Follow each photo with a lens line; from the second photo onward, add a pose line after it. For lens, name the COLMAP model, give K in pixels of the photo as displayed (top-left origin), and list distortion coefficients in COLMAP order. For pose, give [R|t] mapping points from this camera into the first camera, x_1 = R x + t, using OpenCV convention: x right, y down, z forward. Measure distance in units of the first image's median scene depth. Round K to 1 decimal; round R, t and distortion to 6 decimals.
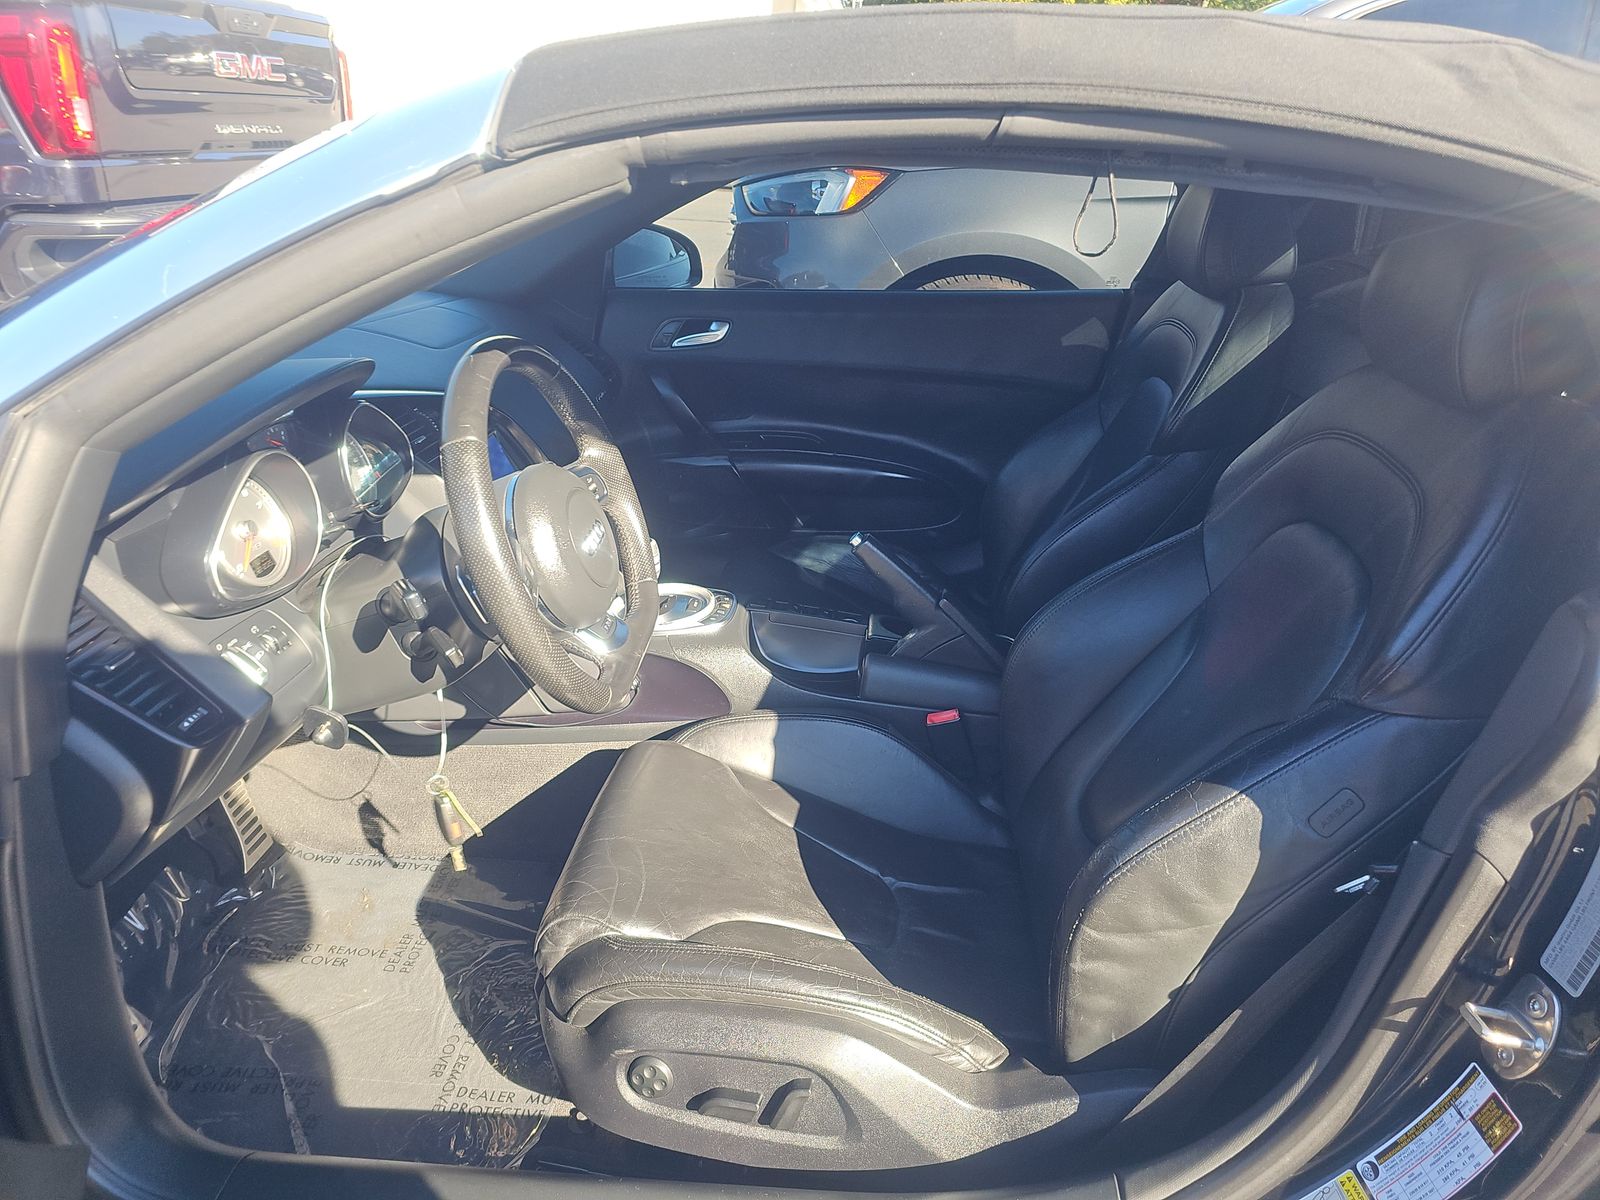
lens RADIAL K [[1072.7, 0, 800.4], [0, 1072.7, 604.7], [0, 0, 1]] dist [0.009875, -0.001689]
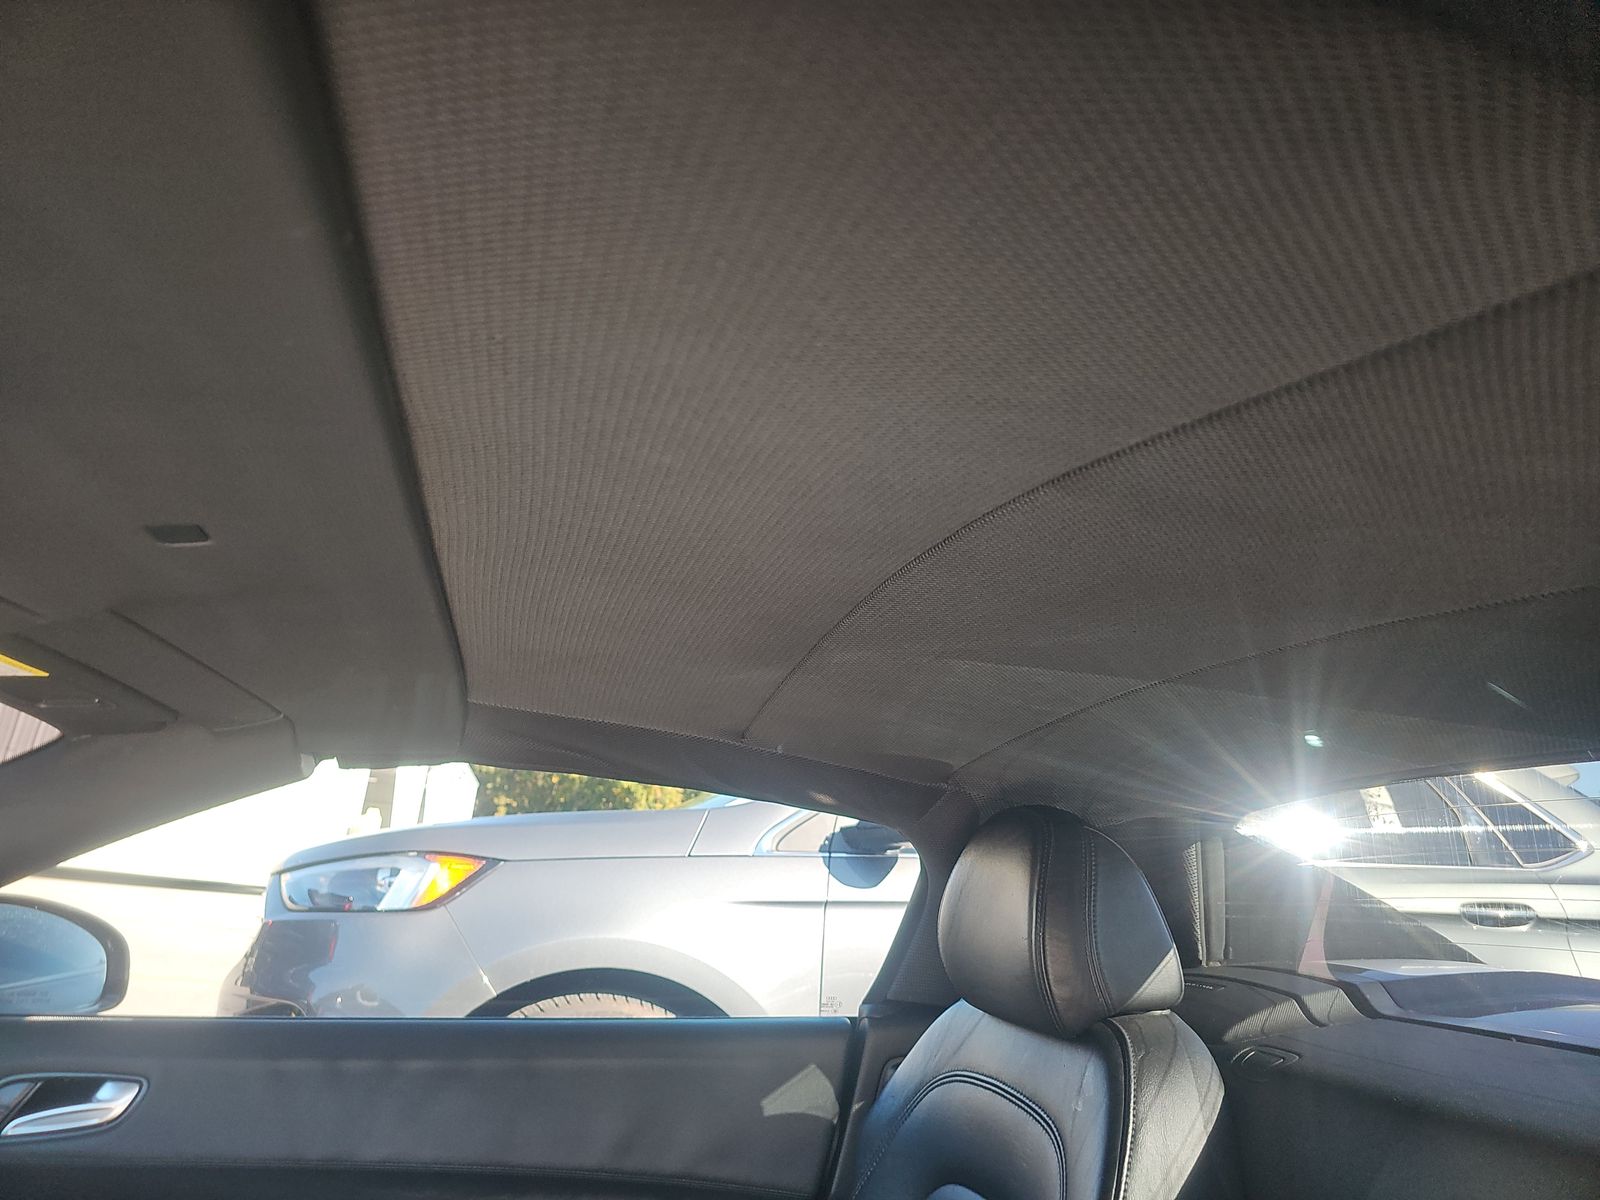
lens RADIAL K [[1072.7, 0, 803.2], [0, 1072.7, 606.4], [0, 0, 1]] dist [0.009875, -0.001689]
pose [[0.935741, 0.129785, 0.327938, 0.020821], [0.094645, 0.803318, -0.587982, -0.077396], [-0.339750, 0.581237, 0.739414, 0.260888]]
